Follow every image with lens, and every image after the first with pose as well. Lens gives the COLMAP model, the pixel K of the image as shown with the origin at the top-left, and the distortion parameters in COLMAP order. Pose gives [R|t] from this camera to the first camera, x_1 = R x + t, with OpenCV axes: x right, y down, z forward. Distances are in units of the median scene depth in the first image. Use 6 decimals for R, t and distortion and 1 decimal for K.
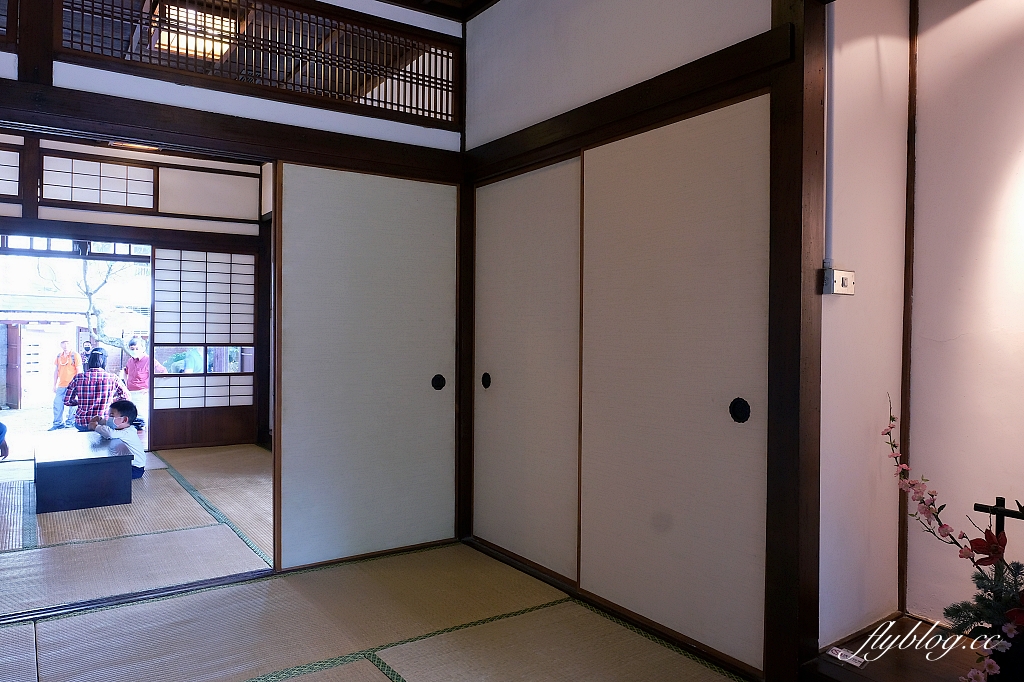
lens RADIAL K [[719.9, 0, 512.0], [0, 719.9, 341.0], [0, 0, 1]] dist [-0.027990, 0.008681]
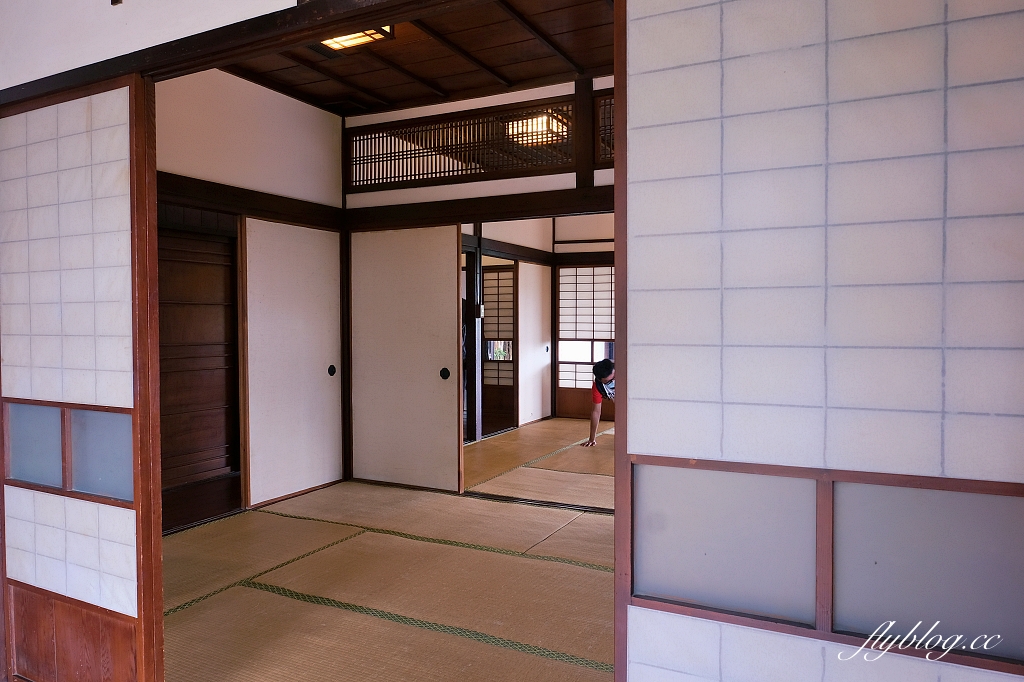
lens RADIAL K [[697.2, 0, 512.0], [0, 697.2, 341.0], [0, 0, 1]] dist [-0.000970, 0.001248]
pose [[0.473744, 0.015676, -0.880523, 0.717907], [-0.003605, 0.999868, 0.015861, -0.014167], [0.880655, -0.004340, 0.473738, 0.338770]]
